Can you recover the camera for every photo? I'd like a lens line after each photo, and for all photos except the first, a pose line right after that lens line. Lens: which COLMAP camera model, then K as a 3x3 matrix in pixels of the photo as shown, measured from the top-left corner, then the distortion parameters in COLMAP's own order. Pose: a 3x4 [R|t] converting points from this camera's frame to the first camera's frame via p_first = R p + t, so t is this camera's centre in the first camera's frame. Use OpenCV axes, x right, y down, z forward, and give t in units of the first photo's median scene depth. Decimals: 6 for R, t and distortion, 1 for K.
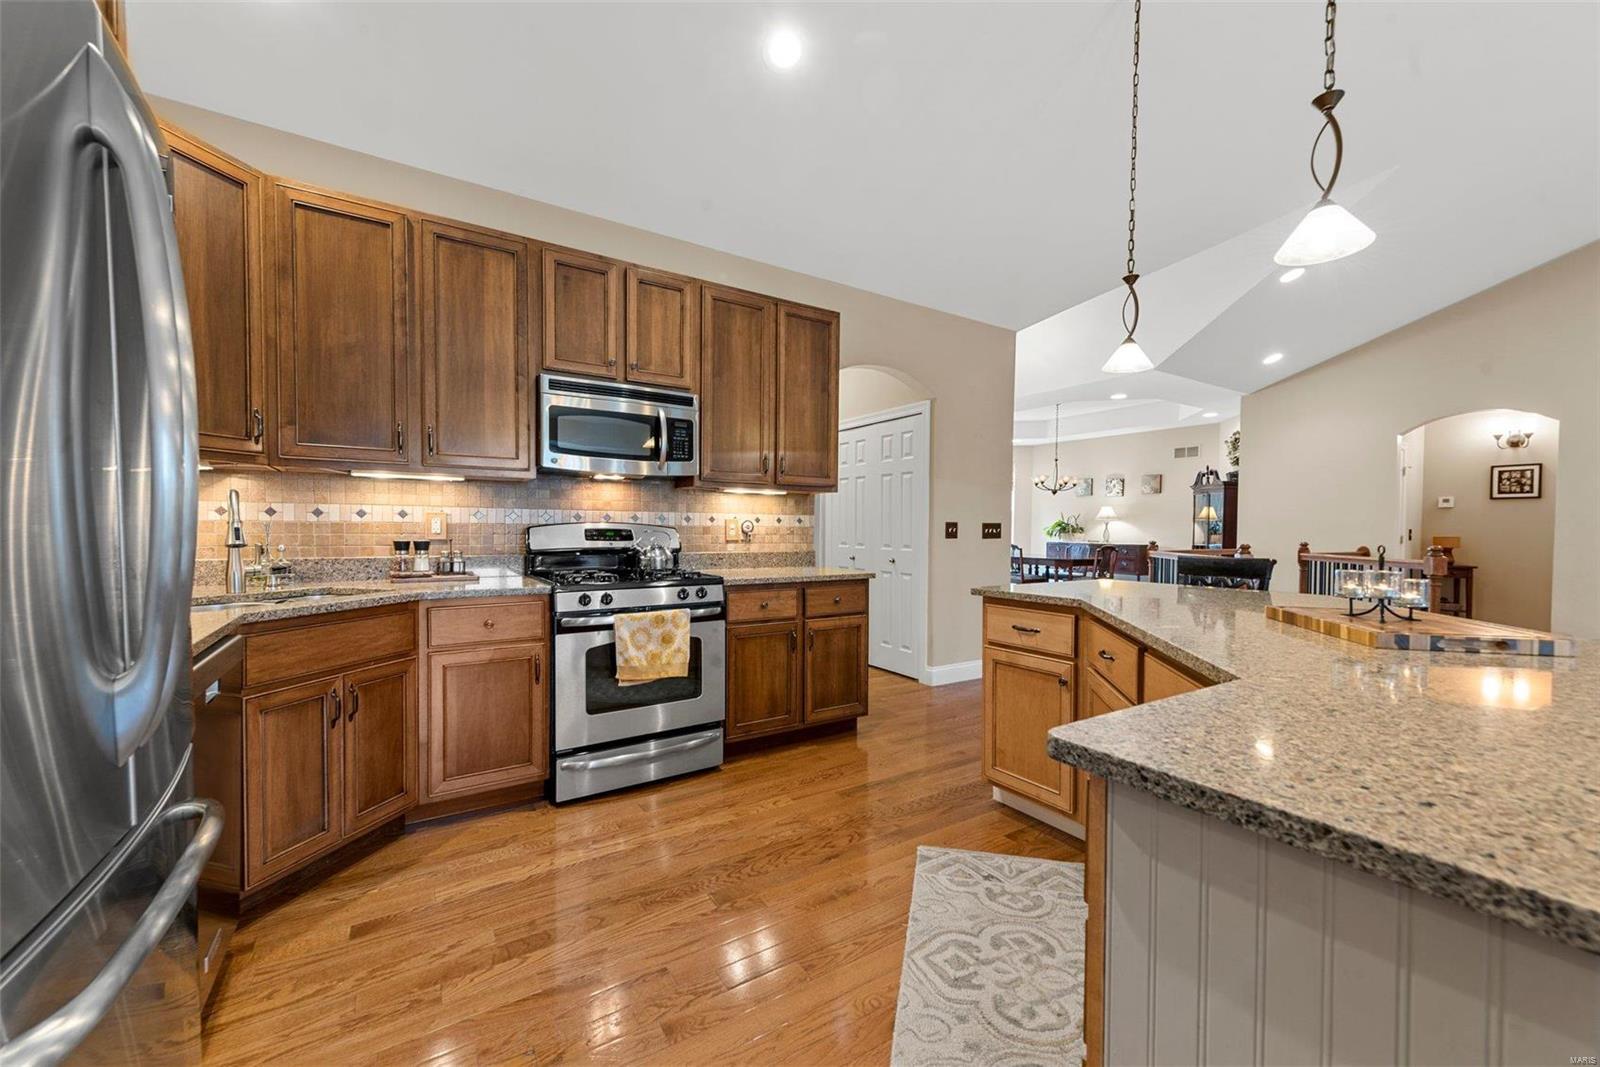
lens RADIAL K [[637.6, 0, 809.5], [0, 637.6, 532.6], [0, 0, 1]] dist [0.015371, -0.000434]
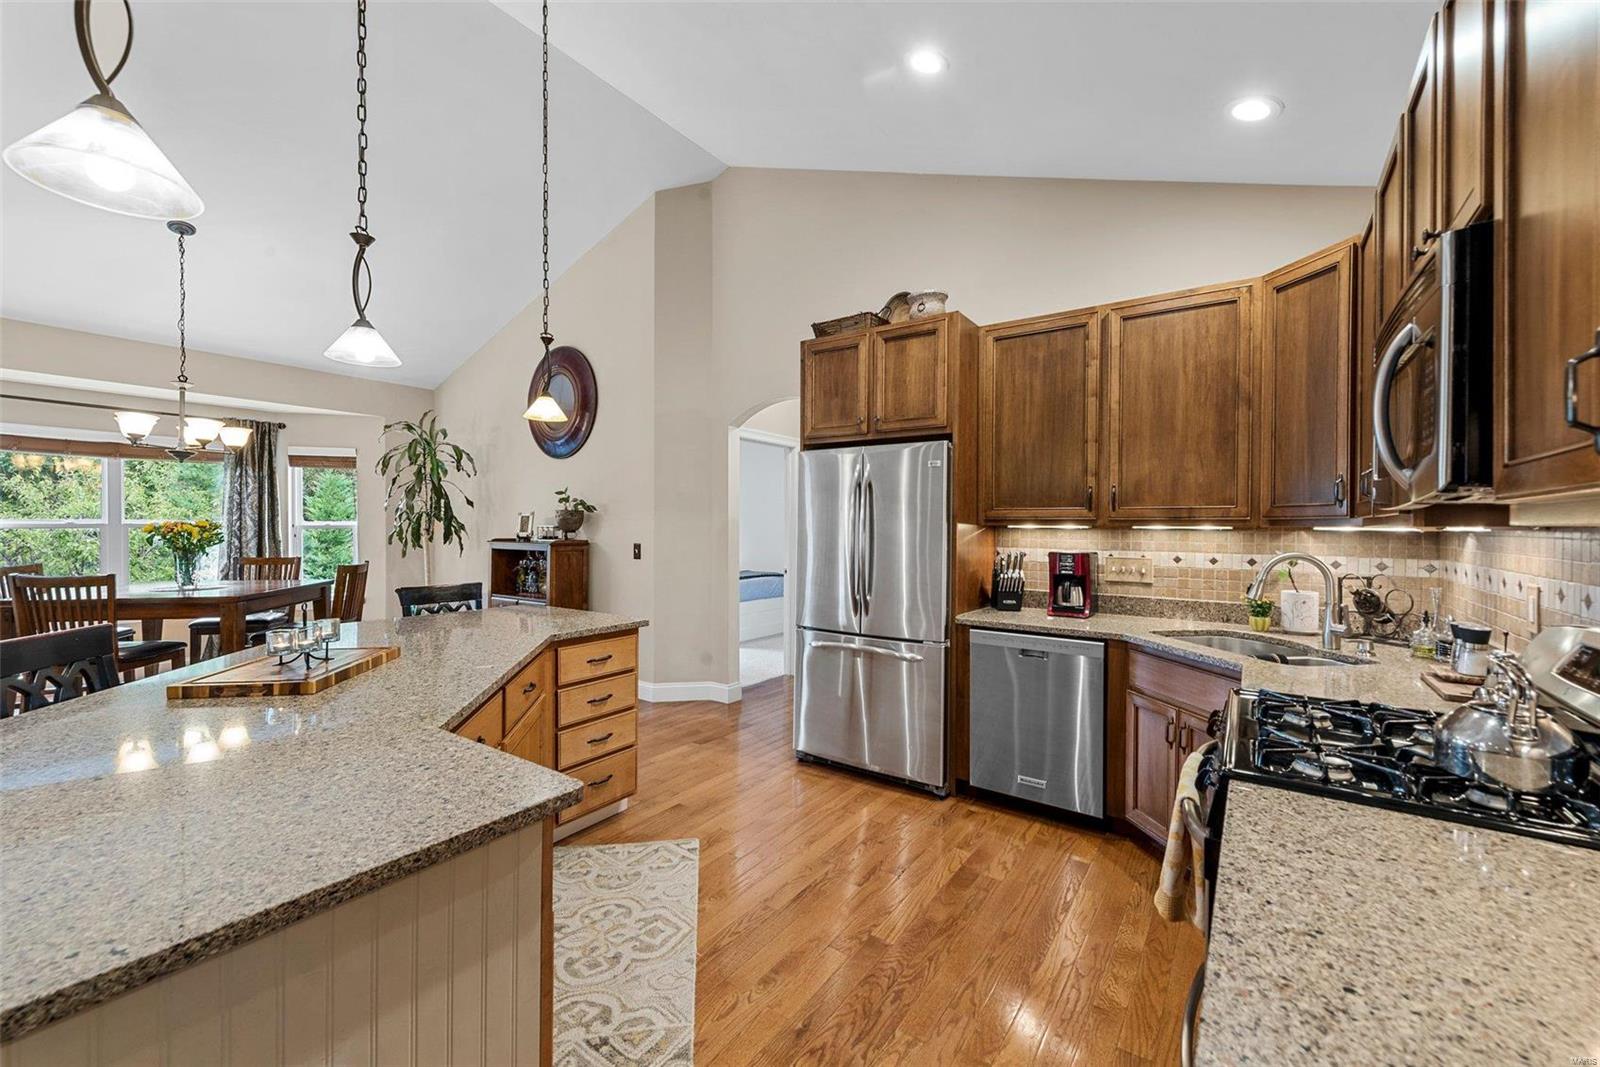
lens RADIAL K [[637.6, 0, 802.7], [0, 637.6, 529.4], [0, 0, 1]] dist [0.015371, -0.000434]
pose [[-0.927339, -0.015598, -0.373896, 0.208277], [-0.019781, 0.999777, 0.007352, -0.060538], [0.373698, 0.014214, -0.927441, 1.064437]]
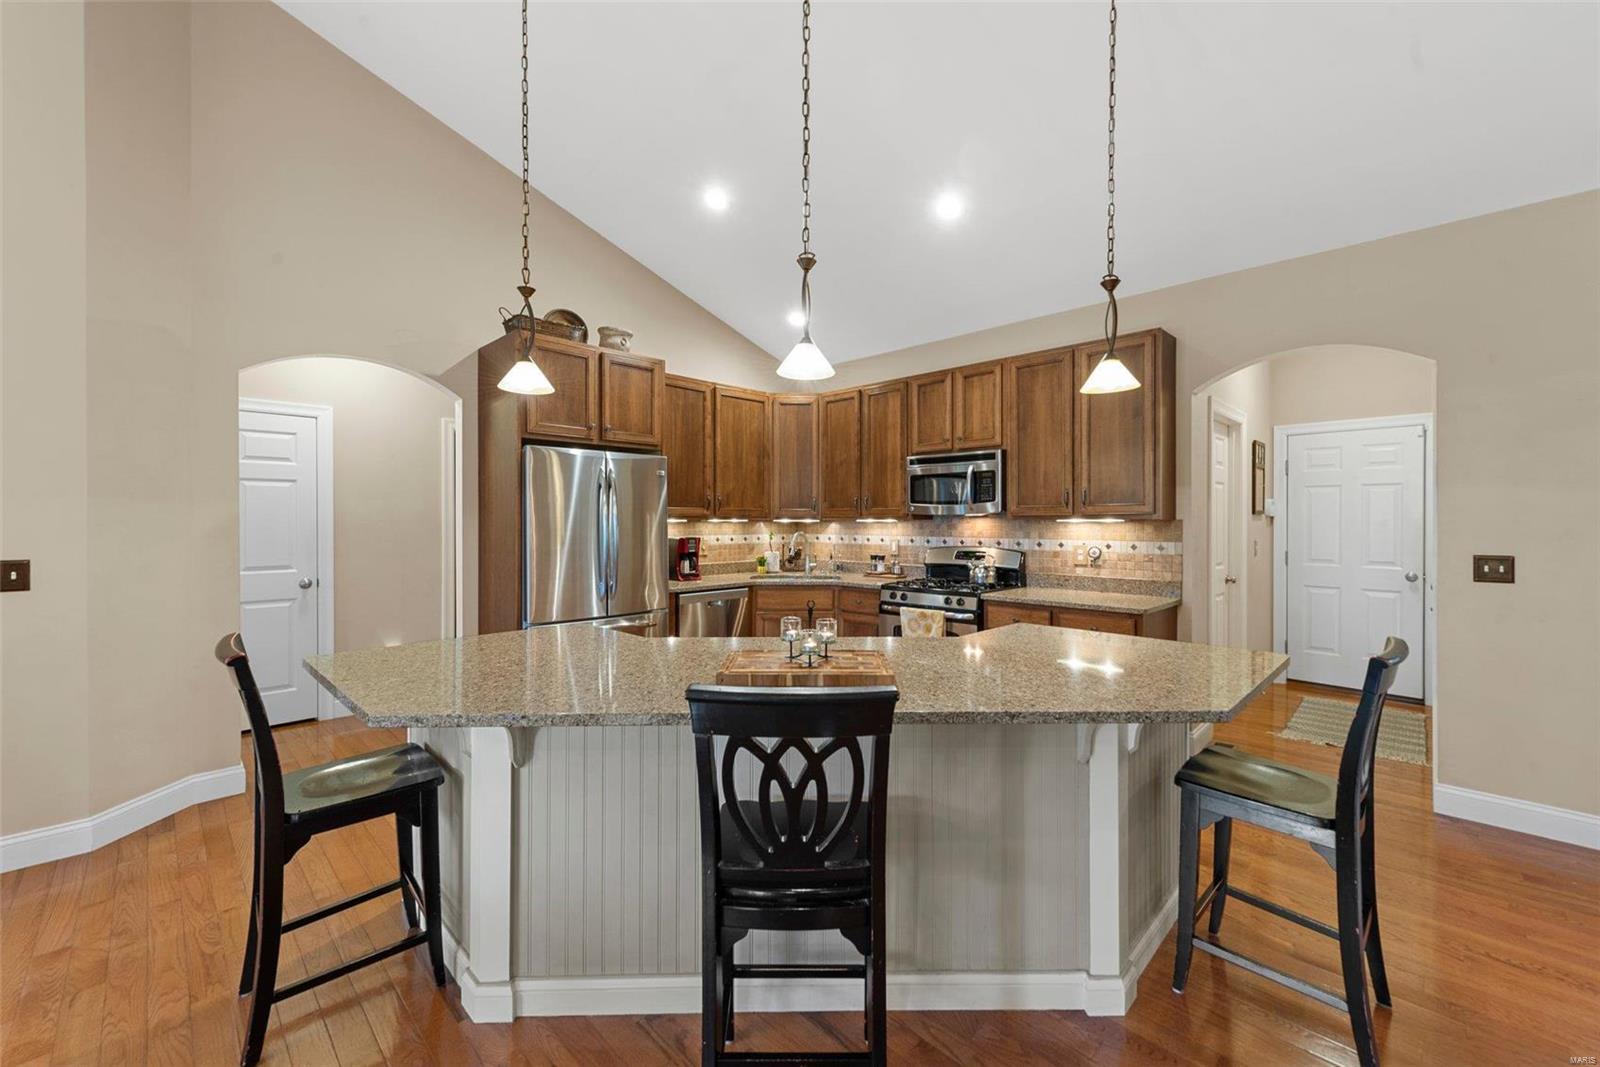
lens RADIAL K [[637.6, 0, 797.5], [0, 637.6, 519.3], [0, 0, 1]] dist [0.015371, -0.000434]
pose [[0.209821, -0.011624, -0.977671, 0.895786], [-0.005548, 0.999899, -0.013079, -0.051017], [0.977724, 0.008168, 0.209736, 0.301756]]
